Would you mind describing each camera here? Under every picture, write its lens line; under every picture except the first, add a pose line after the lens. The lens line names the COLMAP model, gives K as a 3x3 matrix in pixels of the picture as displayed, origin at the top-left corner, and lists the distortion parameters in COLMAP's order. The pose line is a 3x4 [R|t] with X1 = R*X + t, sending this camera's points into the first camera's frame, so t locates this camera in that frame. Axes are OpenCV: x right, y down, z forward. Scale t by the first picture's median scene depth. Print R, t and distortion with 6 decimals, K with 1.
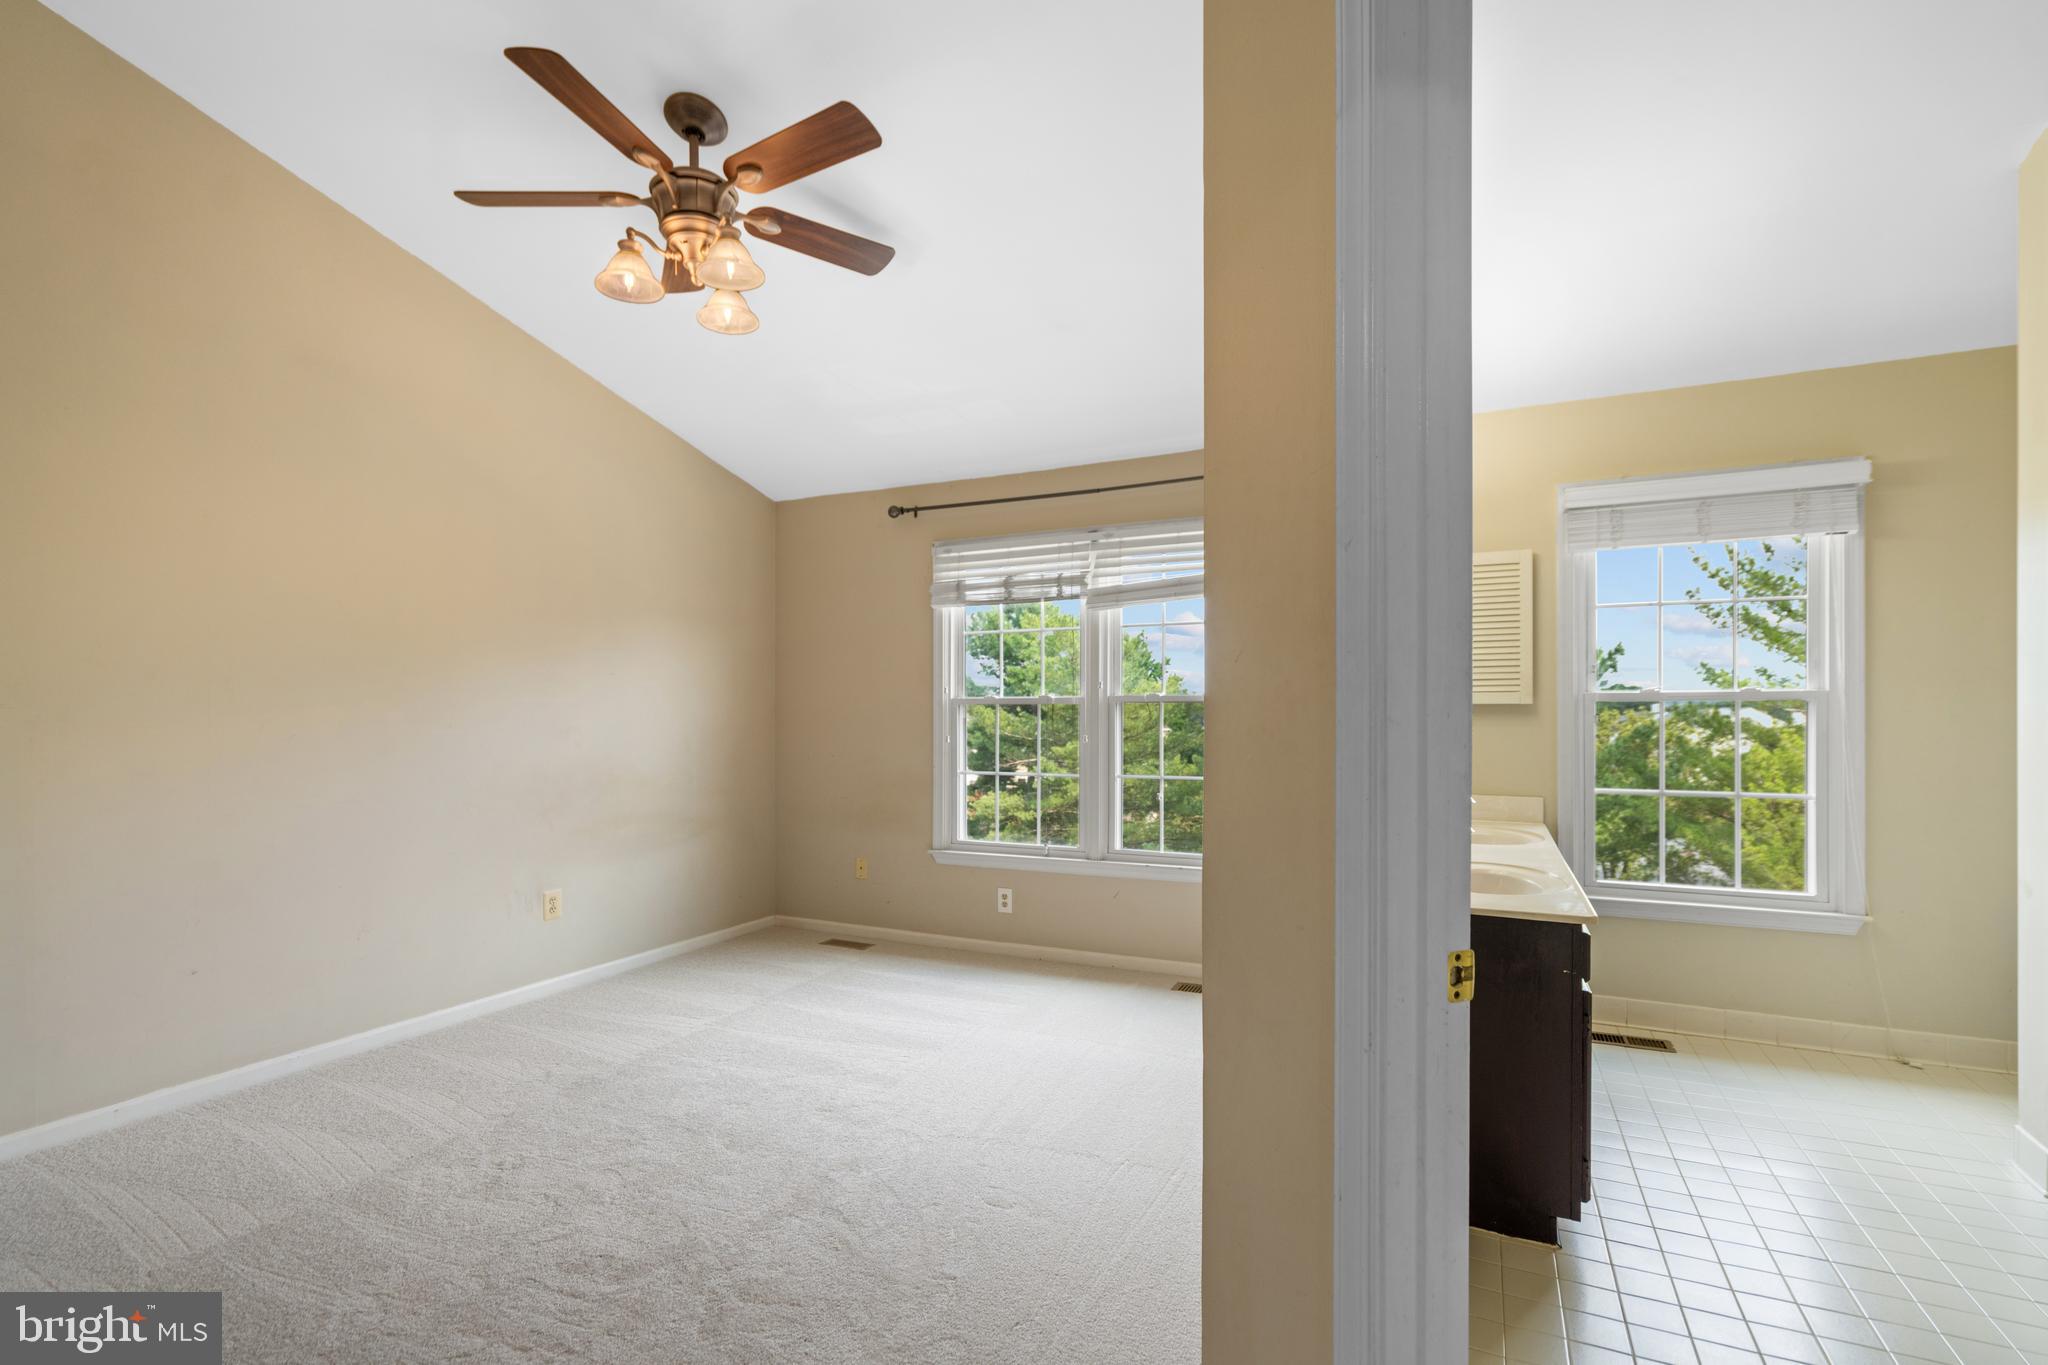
lens RADIAL K [[929.5, 0, 1014.0], [0, 929.5, 698.9], [0, 0, 1]] dist [0.001791, 0.001125]
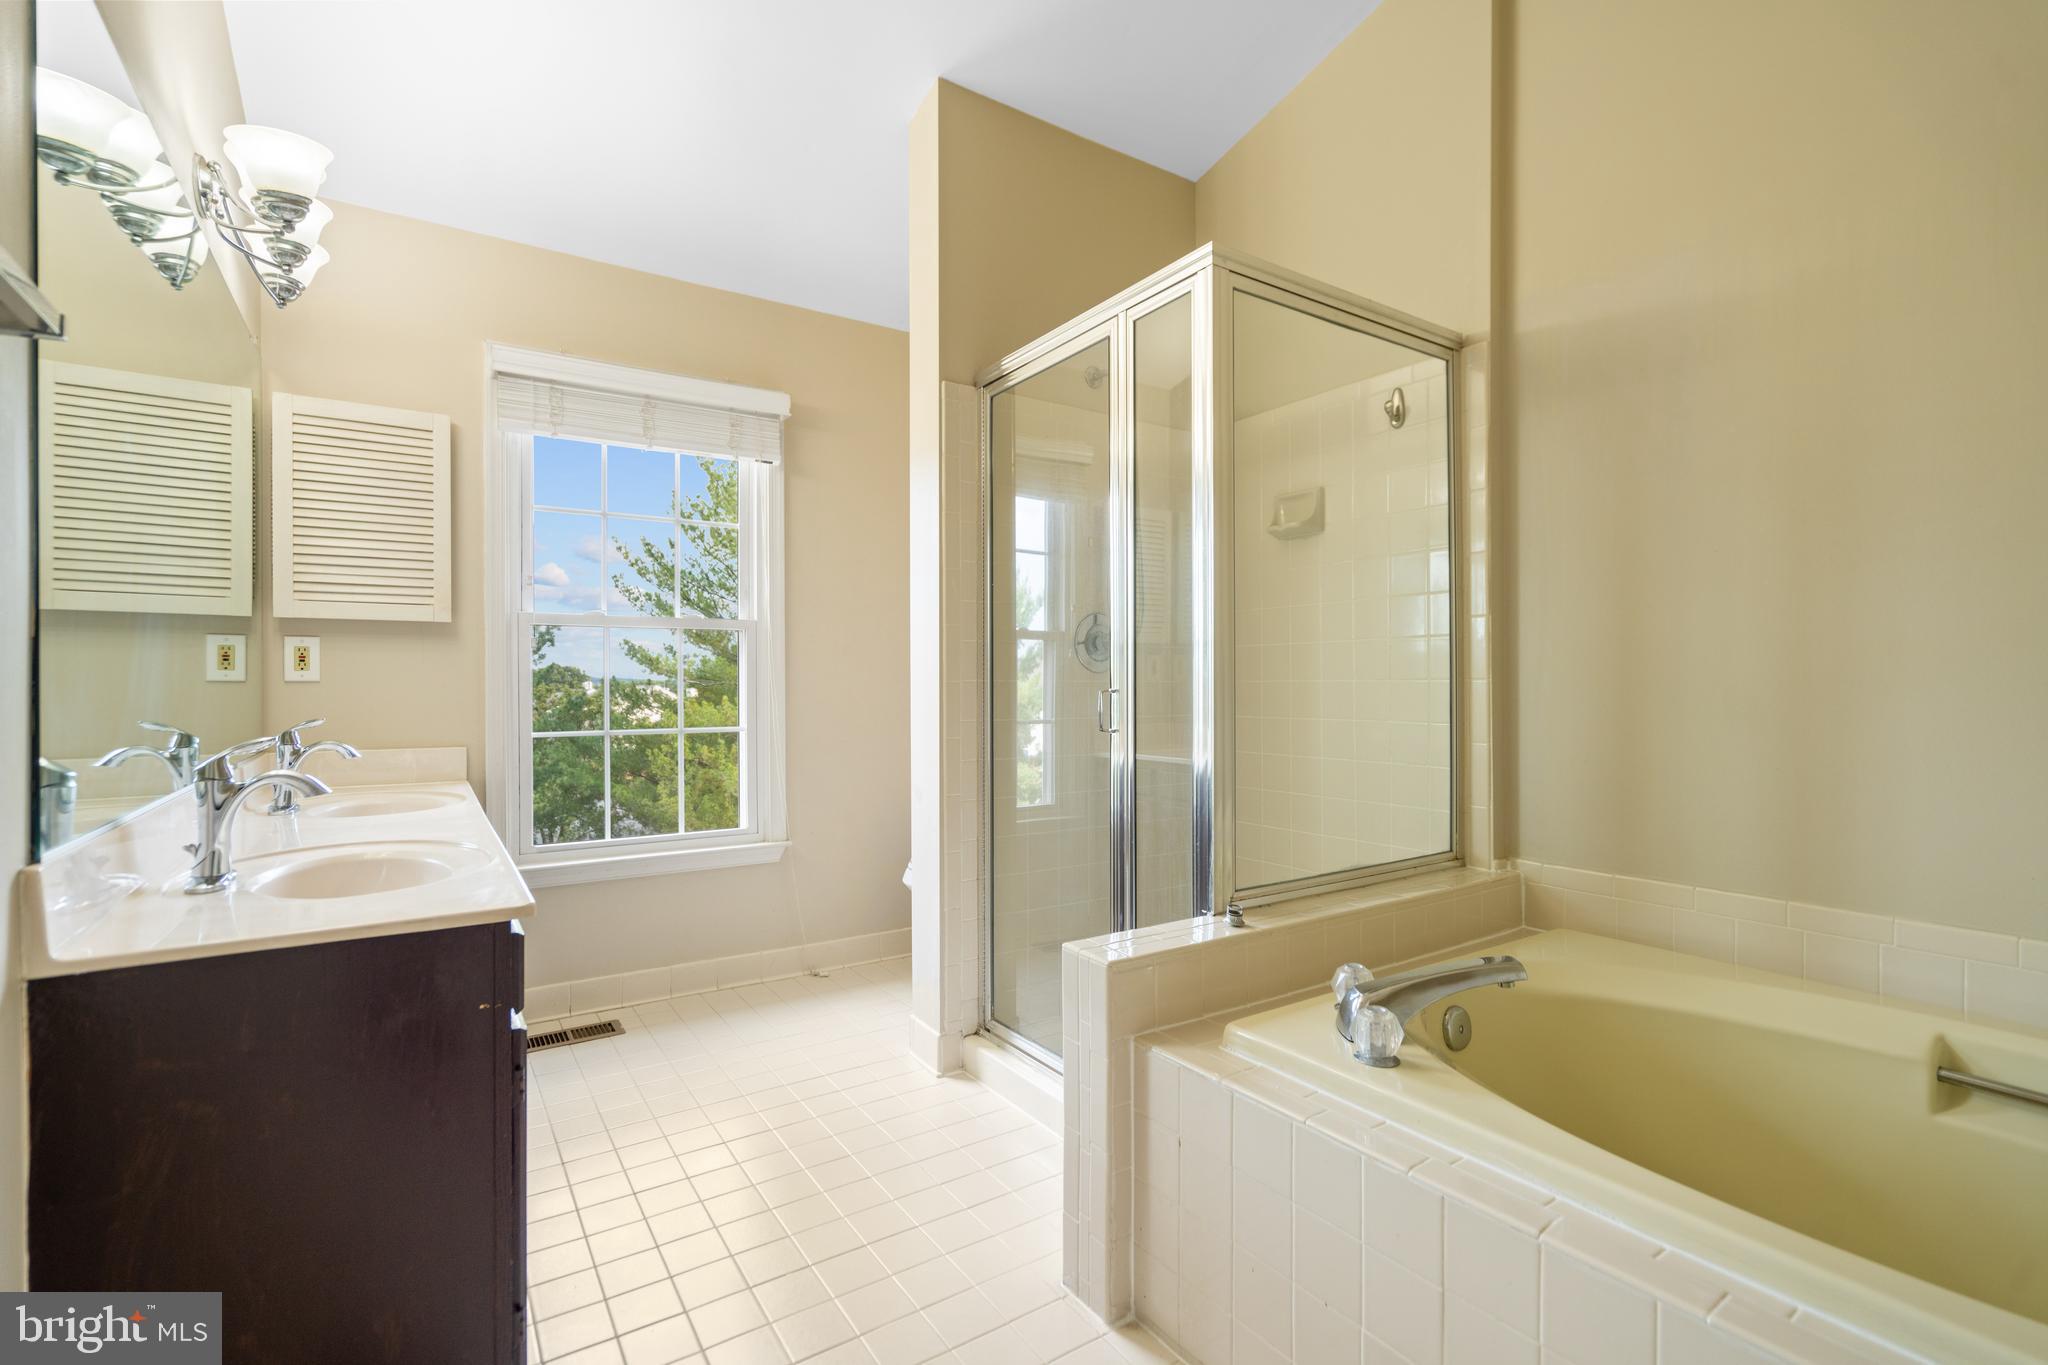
lens RADIAL K [[924.7, 0, 1022.6], [0, 924.7, 708.1], [0, 0, 1]] dist [-0.000305, 0.000122]
pose [[0.502494, -0.020111, 0.864347, 0.109183], [-0.010706, 0.999508, 0.029479, 0.034947], [-0.864515, -0.024067, 0.502031, 0.173191]]
